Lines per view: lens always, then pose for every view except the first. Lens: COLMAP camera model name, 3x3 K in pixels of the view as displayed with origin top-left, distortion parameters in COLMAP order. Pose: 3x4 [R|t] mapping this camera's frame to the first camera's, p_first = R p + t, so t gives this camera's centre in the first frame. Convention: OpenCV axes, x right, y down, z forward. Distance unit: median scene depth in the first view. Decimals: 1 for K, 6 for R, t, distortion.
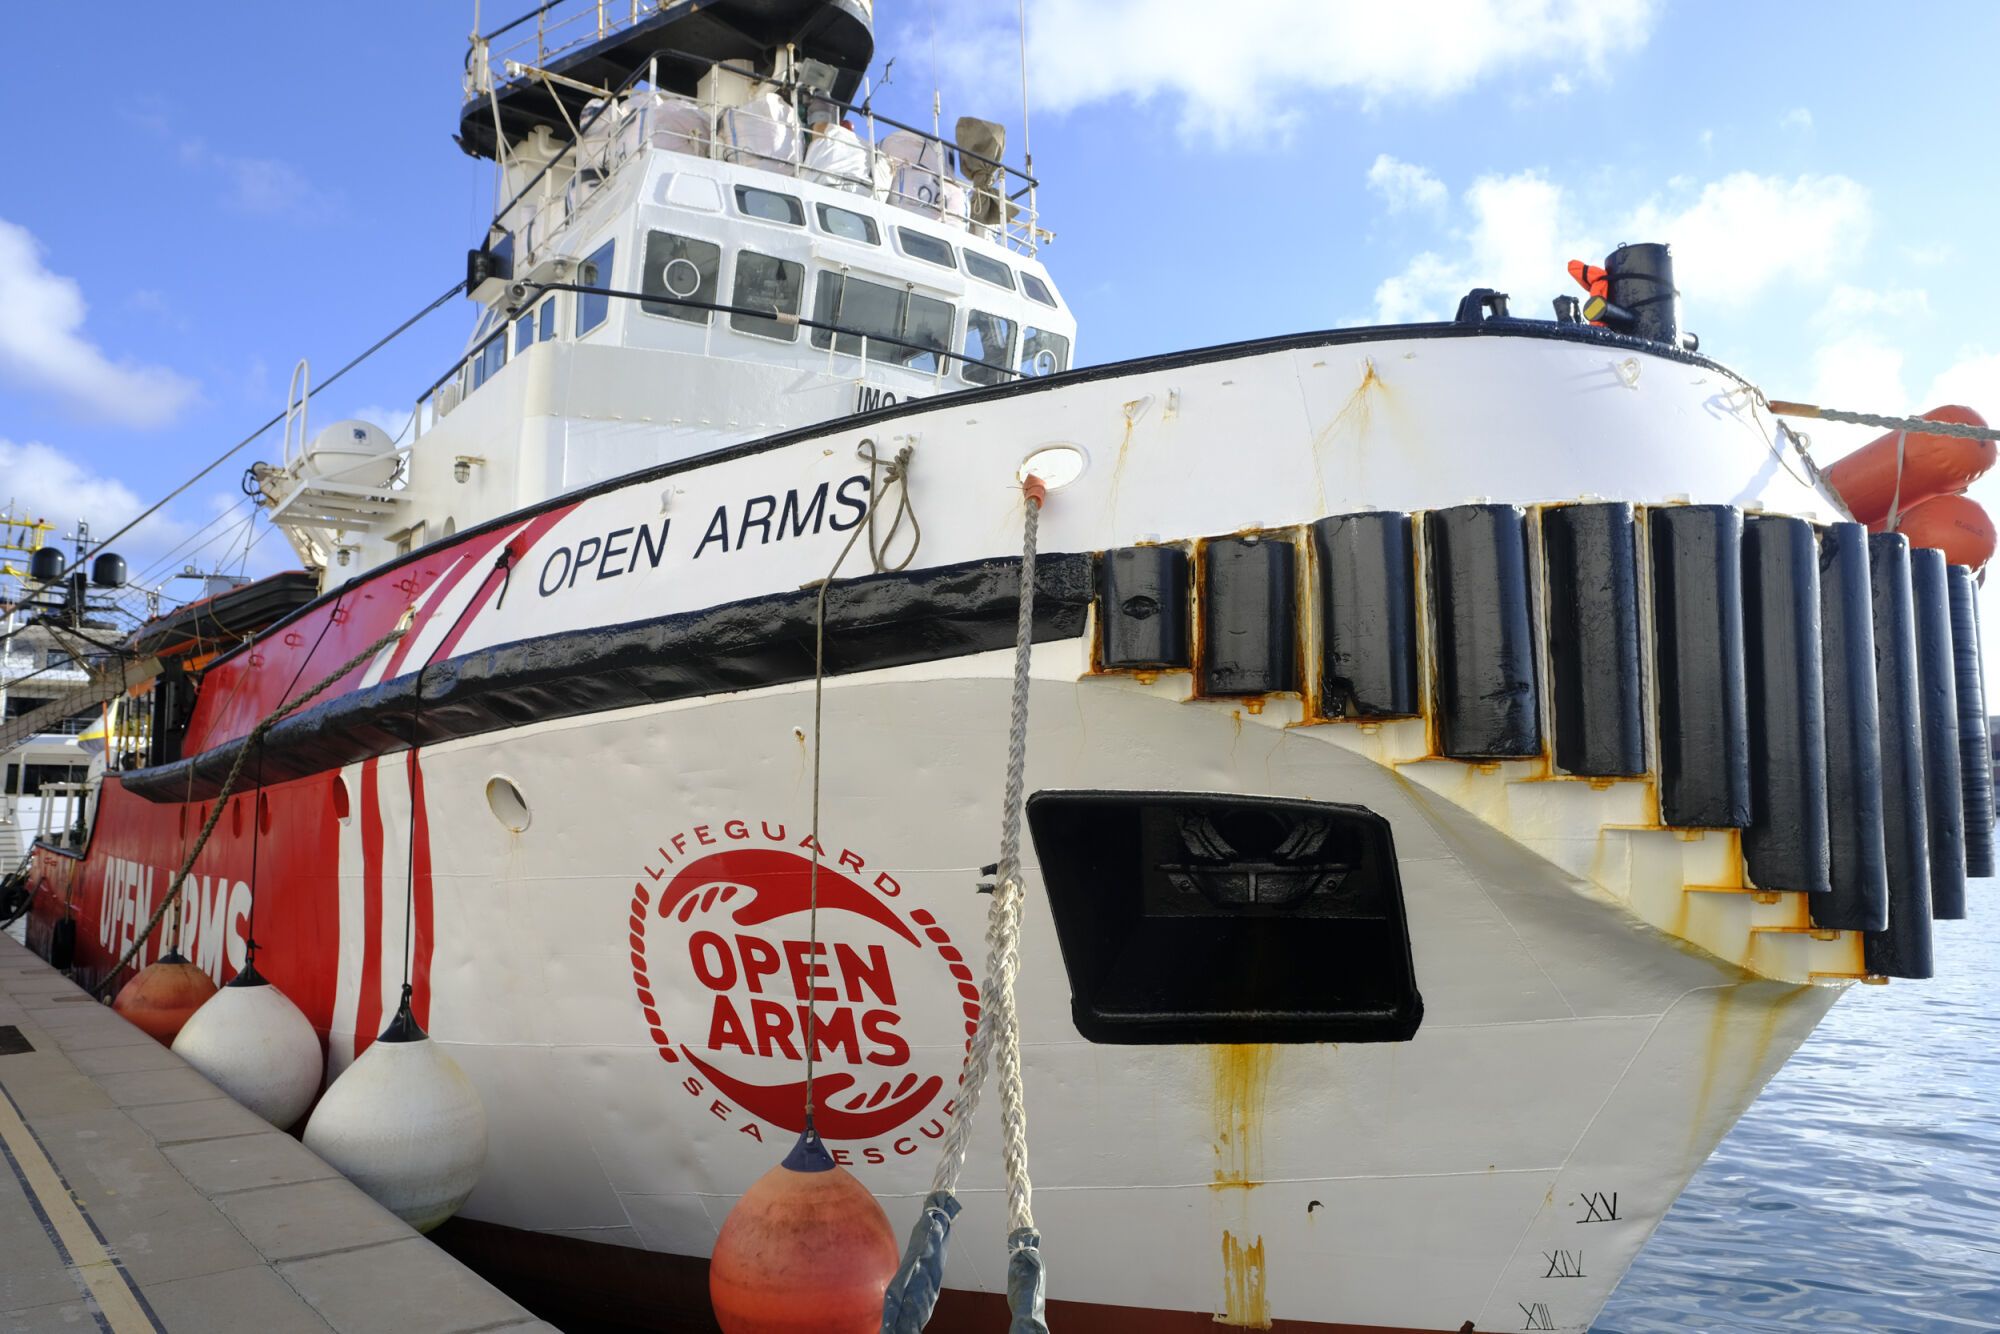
lens RADIAL K [[1392.0, 0, 1000.0], [0, 1392.0, 667.0], [0, 0, 1]] dist [-0.014649, -0.003715]
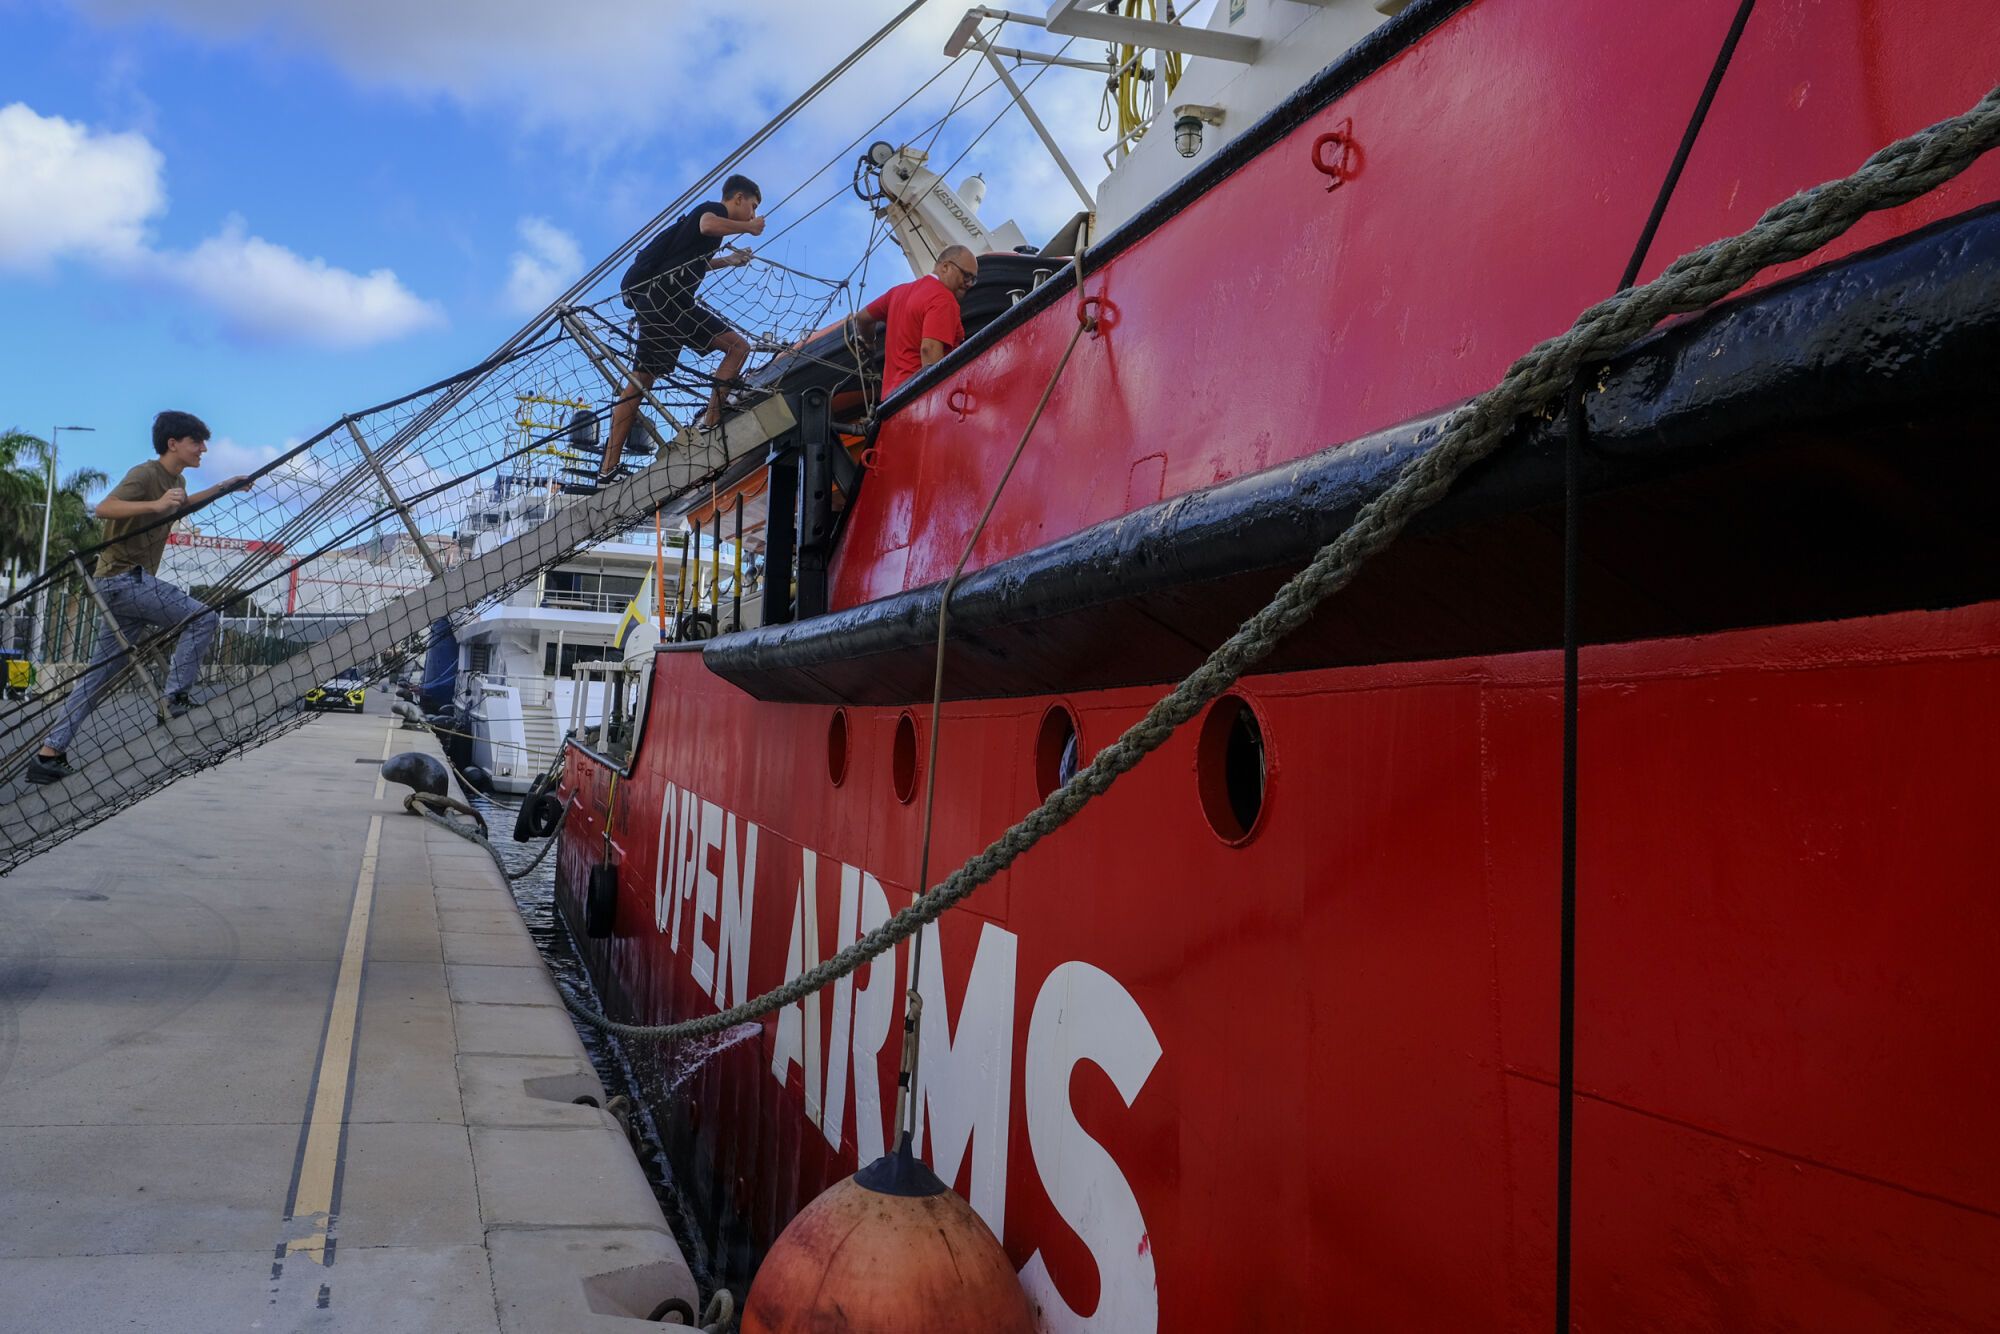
lens RADIAL K [[1392.0, 0, 1000.0], [0, 1392.0, 667.0], [0, 0, 1]] dist [-0.014649, -0.003715]
pose [[0.950858, 0.032884, -0.307877, -0.289249], [-0.012431, 0.997597, 0.068160, 0.039127], [0.309379, -0.060983, 0.948982, 0.424275]]
